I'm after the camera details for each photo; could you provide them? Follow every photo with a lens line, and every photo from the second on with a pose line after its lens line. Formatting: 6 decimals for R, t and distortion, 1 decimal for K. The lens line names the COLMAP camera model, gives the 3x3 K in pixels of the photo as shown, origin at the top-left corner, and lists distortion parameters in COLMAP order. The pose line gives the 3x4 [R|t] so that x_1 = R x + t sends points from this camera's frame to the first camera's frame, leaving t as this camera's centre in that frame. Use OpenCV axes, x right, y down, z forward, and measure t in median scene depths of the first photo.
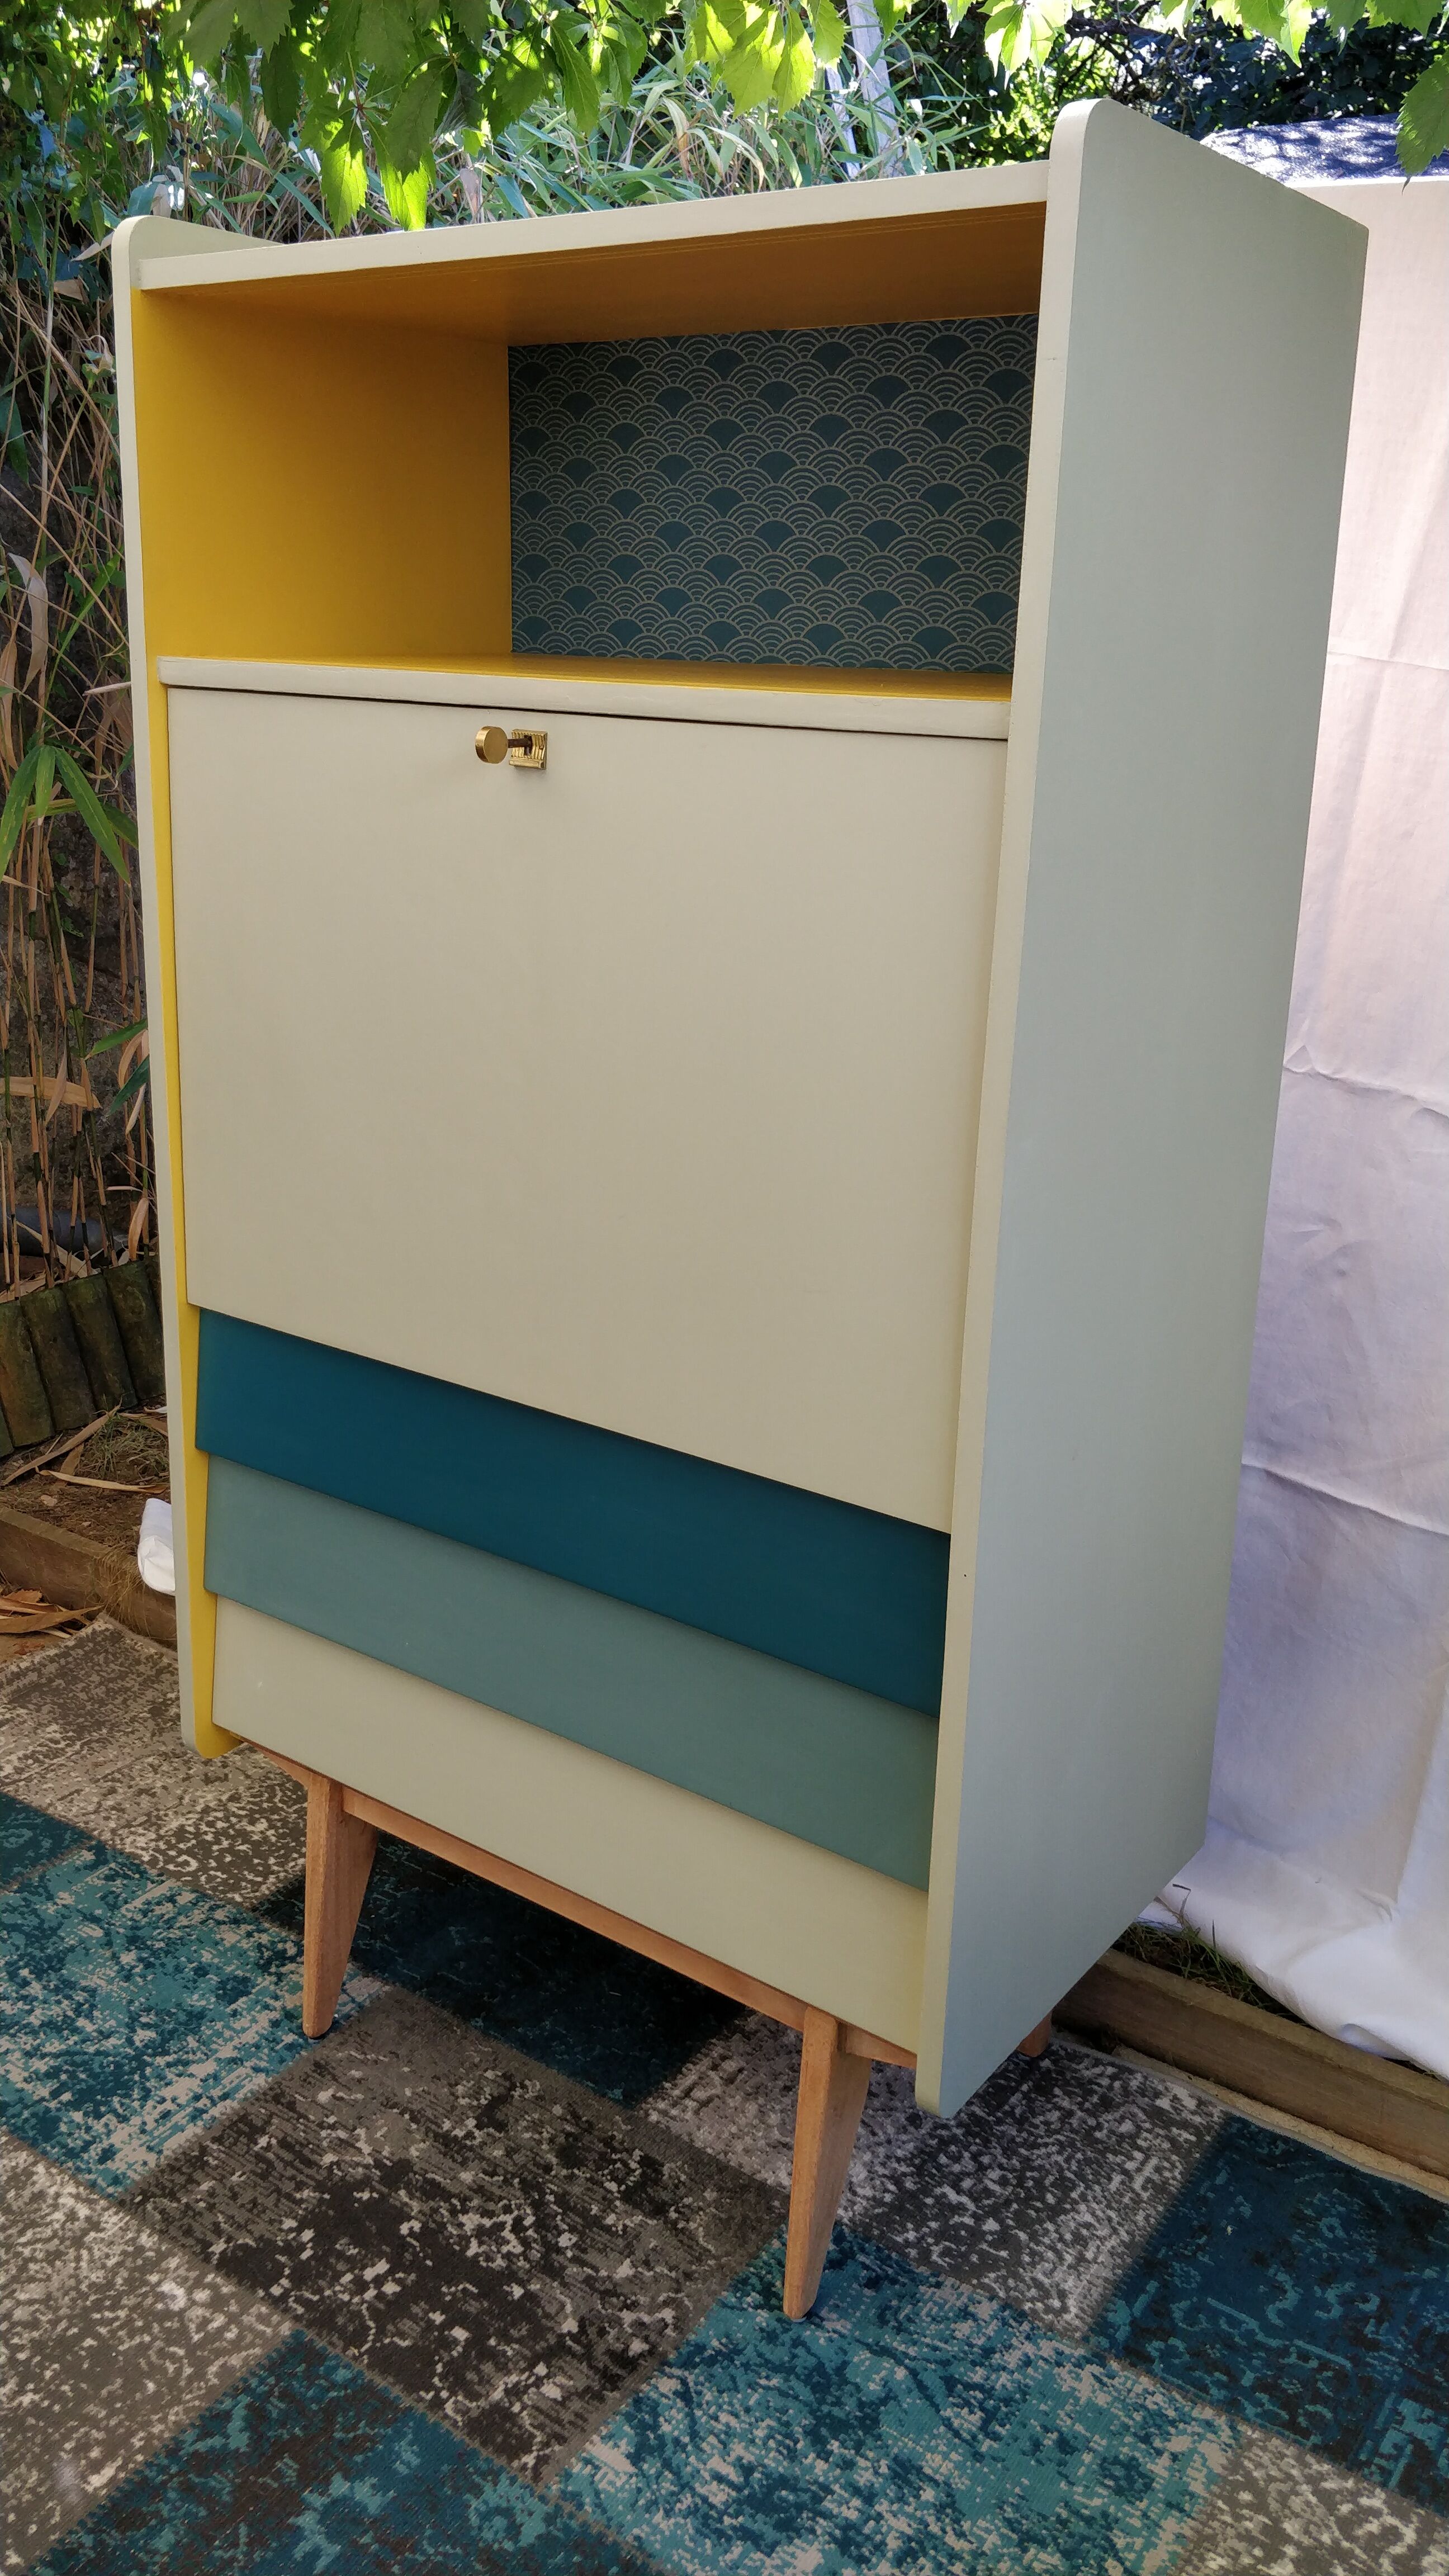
lens RADIAL K [[1962.5, 0, 774.5], [0, 1962.5, 1319.3], [0, 0, 1]] dist [0.016045, -0.032128]
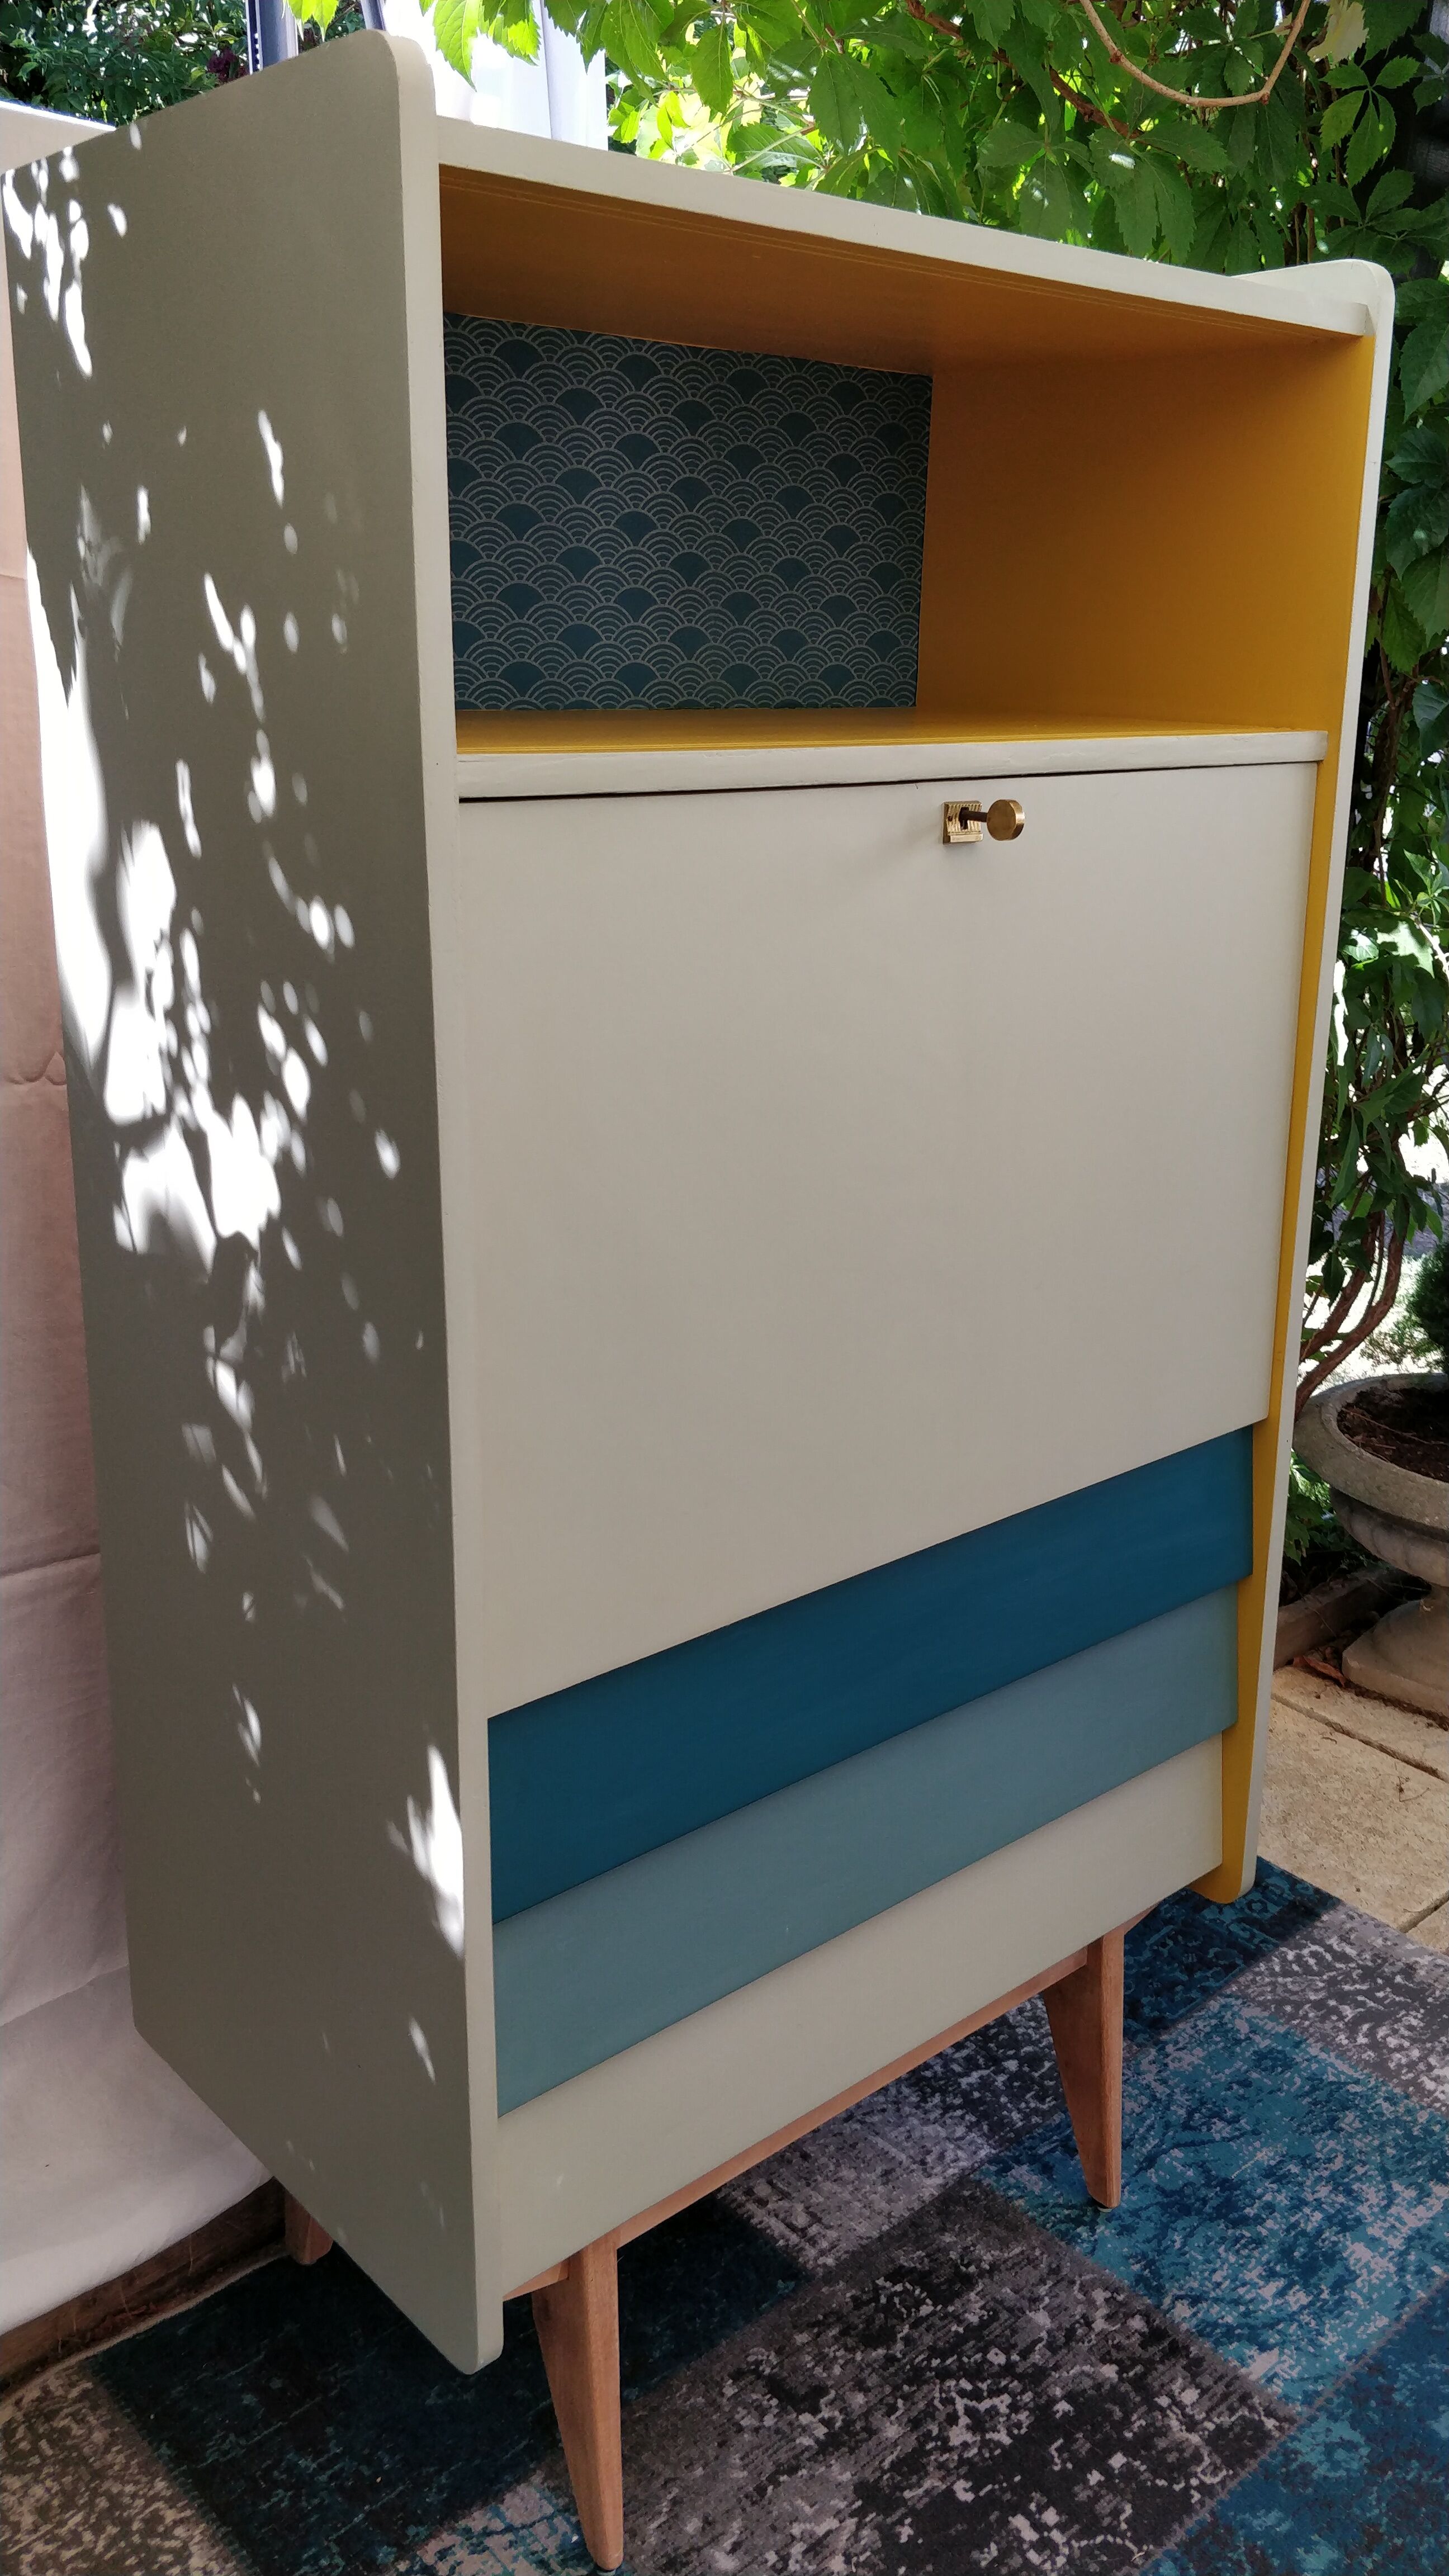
lens RADIAL K [[2039.0, 0, 708.4], [0, 2039.0, 1277.3], [0, 0, 1]] dist [0.010775, -0.028915]
pose [[0.260227, -0.309843, 0.914483, -0.899900], [0.316231, 0.922226, 0.222479, -0.277459], [-0.912294, 0.231293, 0.337970, 0.695240]]
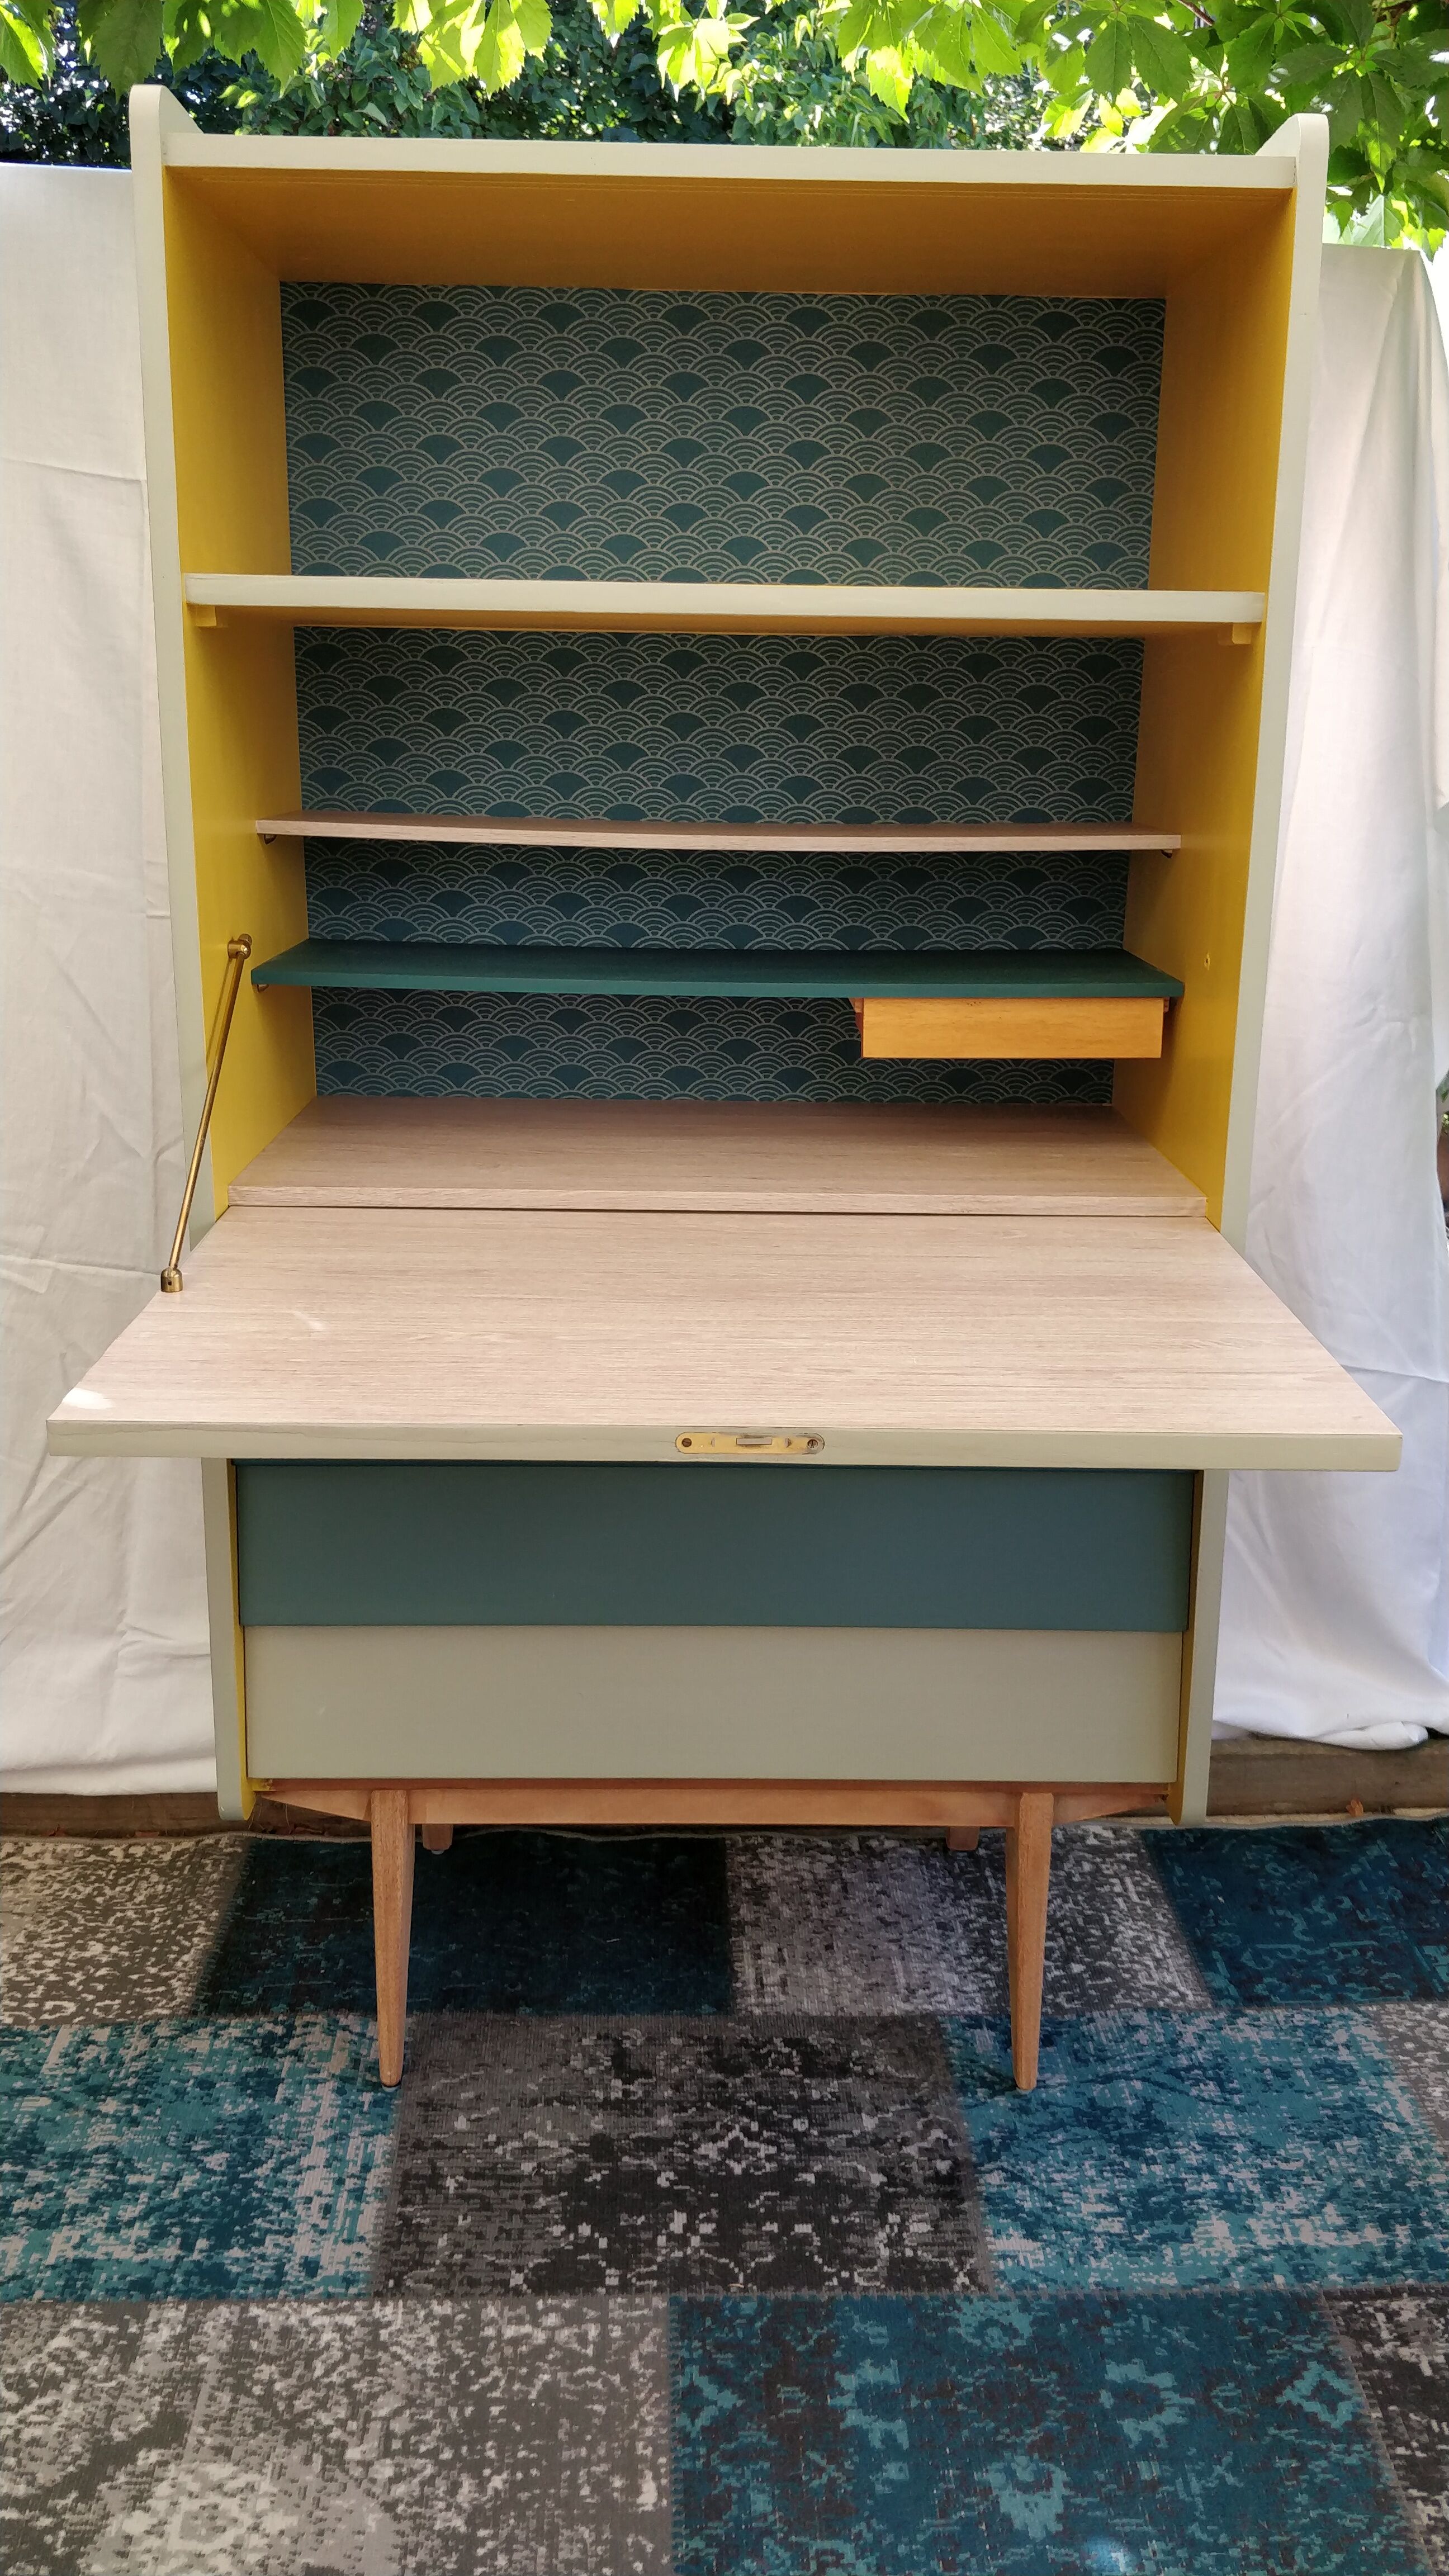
lens RADIAL K [[2006.4, 0, 720.5], [0, 2006.4, 1270.4], [0, 0, 1]] dist [0.002161, 0.001544]
pose [[0.813930, -0.168762, 0.555911, -0.654053], [0.205668, 0.978614, -0.004041, 0.037570], [-0.543340, 0.117622, 0.831232, 0.120825]]
